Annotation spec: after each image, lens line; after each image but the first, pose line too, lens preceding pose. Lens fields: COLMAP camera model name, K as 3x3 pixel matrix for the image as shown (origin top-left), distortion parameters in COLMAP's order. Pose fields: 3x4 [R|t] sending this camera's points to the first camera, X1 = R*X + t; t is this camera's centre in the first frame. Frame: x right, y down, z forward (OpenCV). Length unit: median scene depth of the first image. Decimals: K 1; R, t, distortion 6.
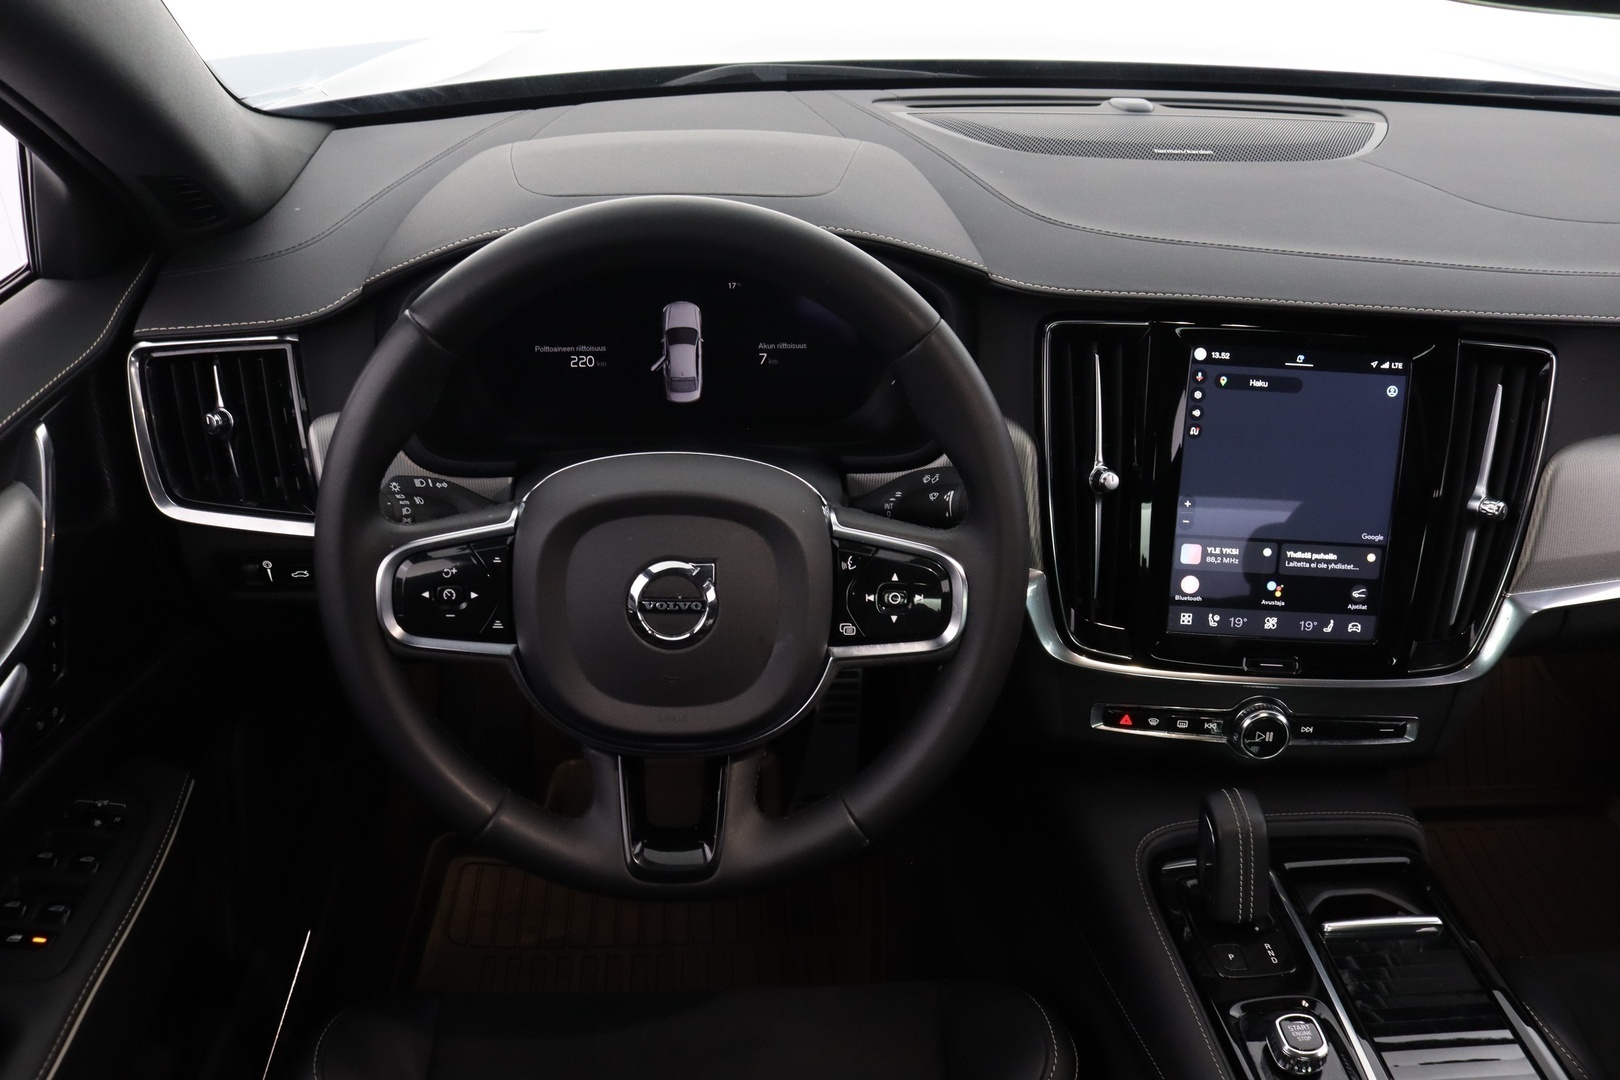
lens RADIAL K [[1345.7, 0, 758.2], [0, 1345.7, 543.9], [0, 0, 1]] dist [-0.161477, 0.123810]
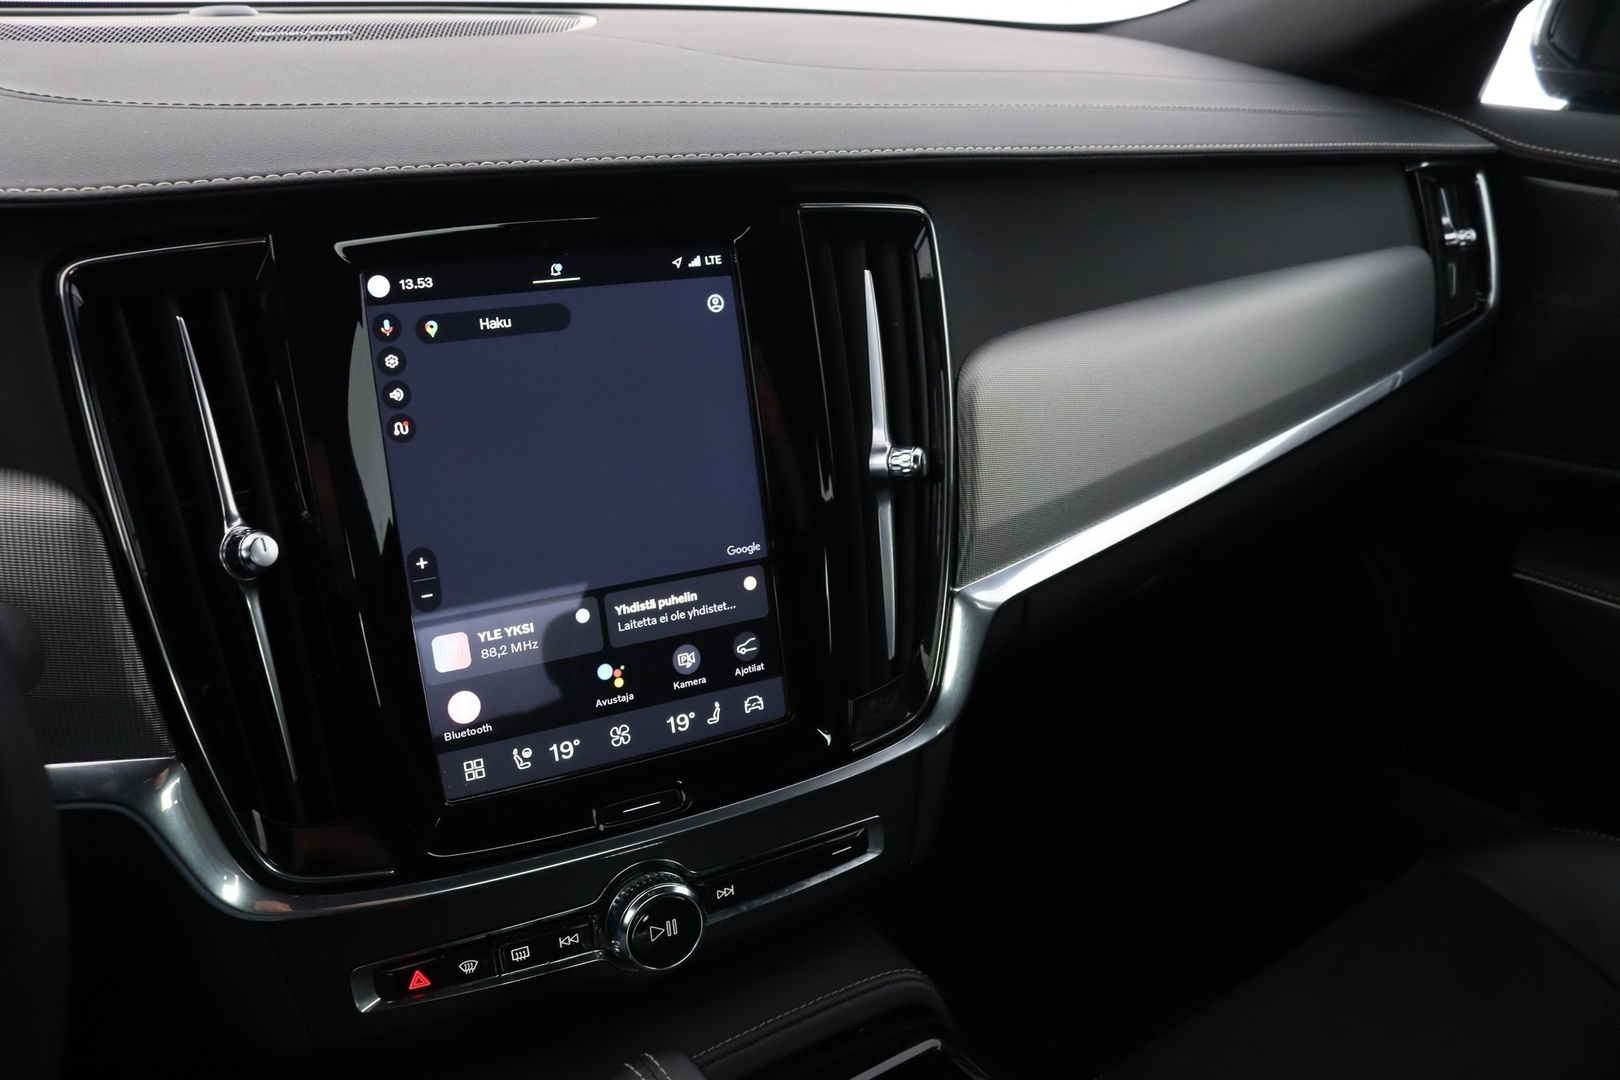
lens RADIAL K [[1345.7, 0, 797.1], [0, 1345.7, 547.7], [0, 0, 1]] dist [-0.161477, 0.123810]
pose [[0.831092, -0.204382, 0.517217, 0.174779], [0.254643, 0.966653, -0.027195, 0.017279], [-0.494411, 0.154307, 0.855422, 0.466319]]
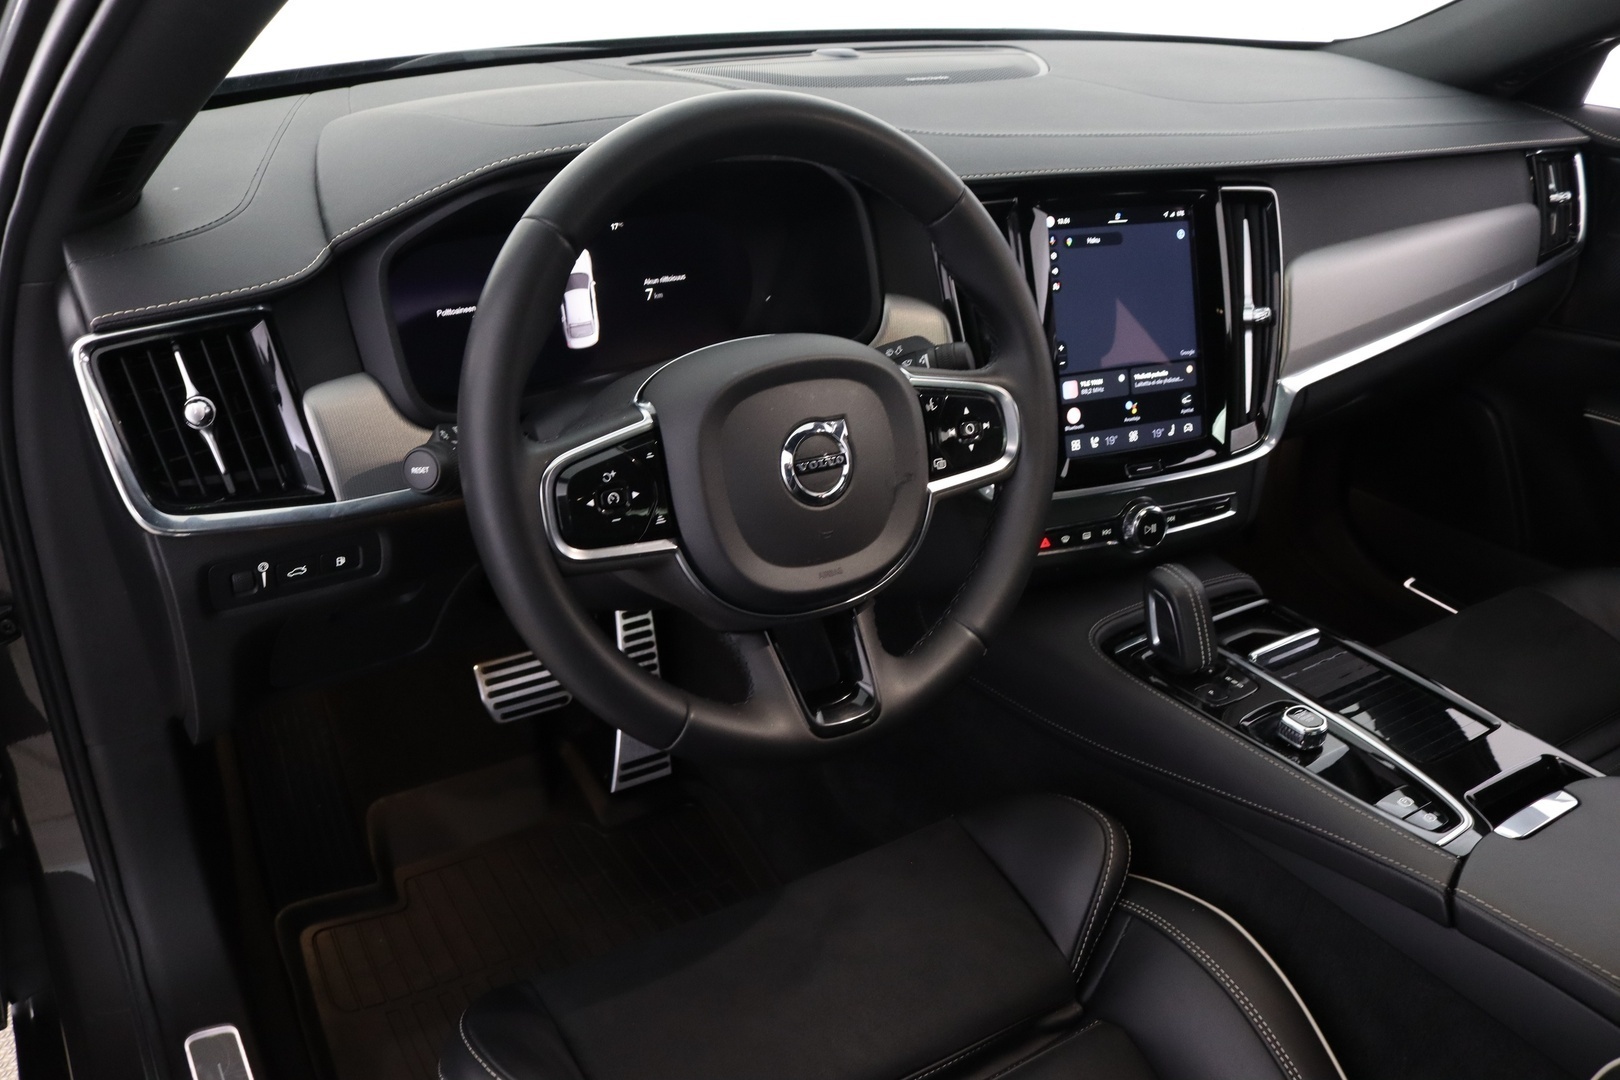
lens RADIAL K [[1345.7, 0, 799.1], [0, 1345.7, 553.4], [0, 0, 1]] dist [-0.161477, 0.123810]
pose [[0.873949, -0.212519, 0.437090, -0.449165], [0.225836, 0.973917, 0.021979, 0.070473], [-0.430361, 0.079502, 0.899149, 0.039359]]
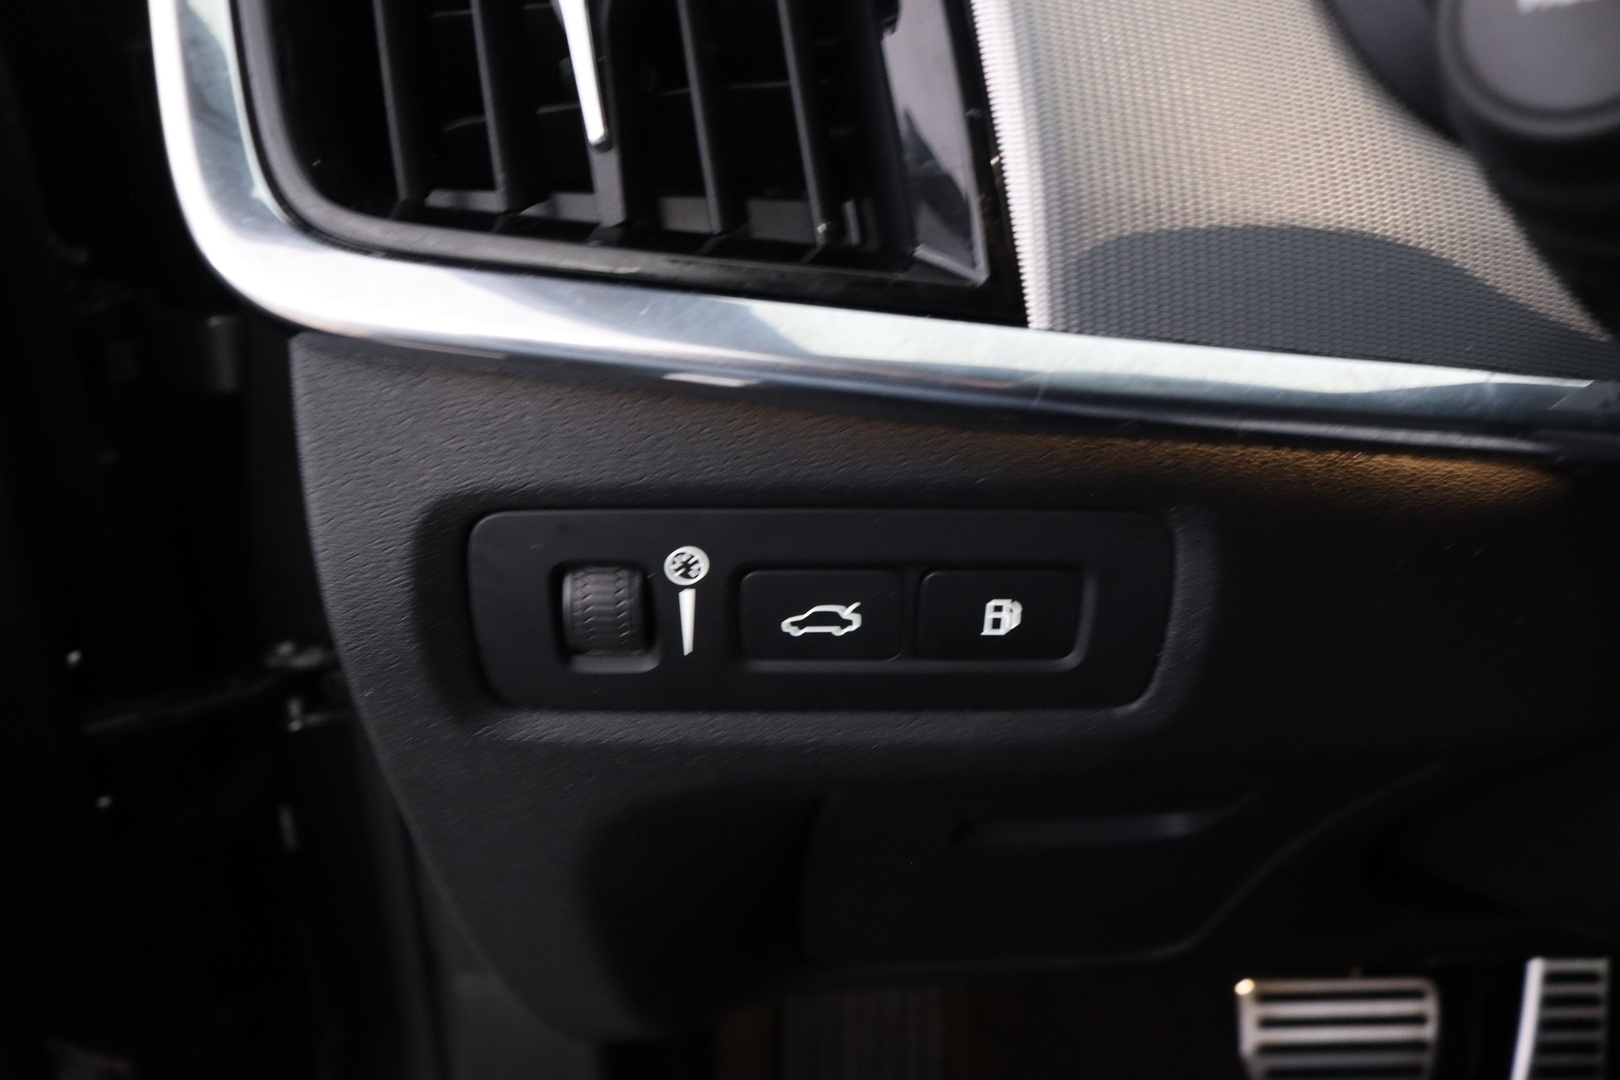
lens RADIAL K [[1345.7, 0, 804.7], [0, 1345.7, 539.2], [0, 0, 1]] dist [-0.161477, 0.123810]
pose [[0.998400, 0.001718, -0.056526, -0.345273], [-0.013984, 0.975996, -0.217341, 0.060455], [0.054795, 0.217783, 0.974458, 0.795118]]
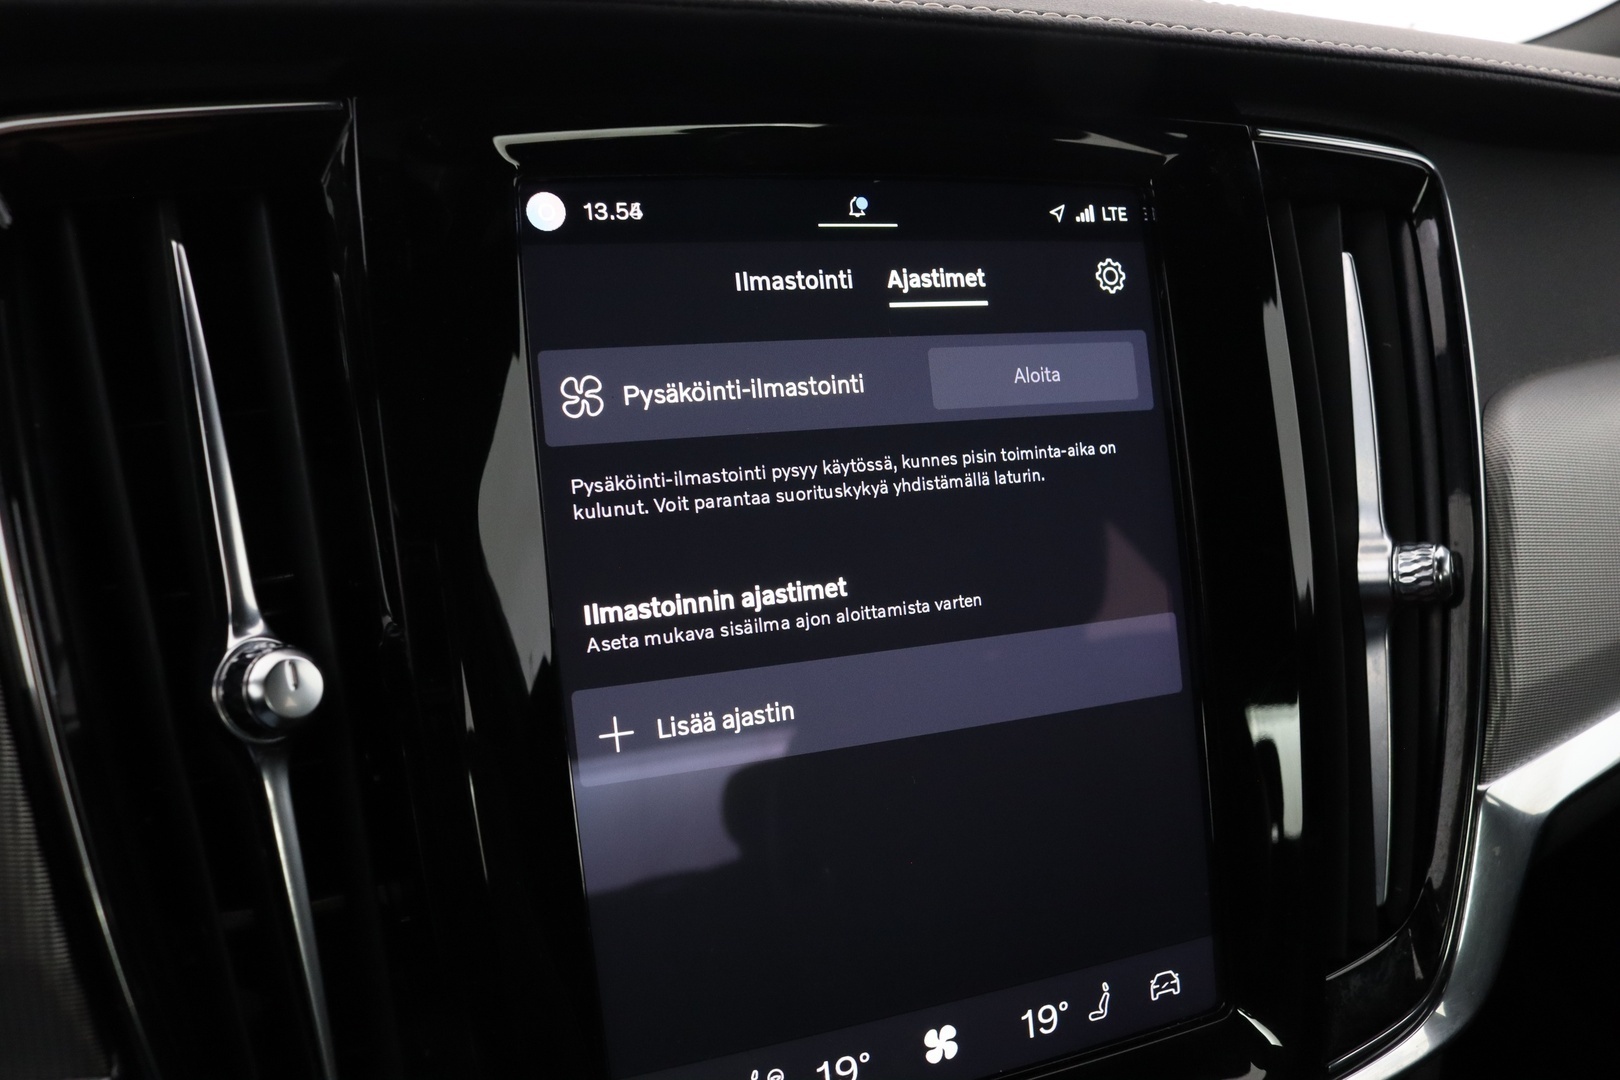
lens RADIAL K [[1345.7, 0, 802.9], [0, 1345.7, 546.7], [0, 0, 1]] dist [-0.161477, 0.123810]
pose [[0.895645, -0.128092, 0.425926, 0.247520], [0.215017, 0.962991, -0.162533, -0.010343], [-0.389343, 0.237153, 0.890040, 0.722654]]
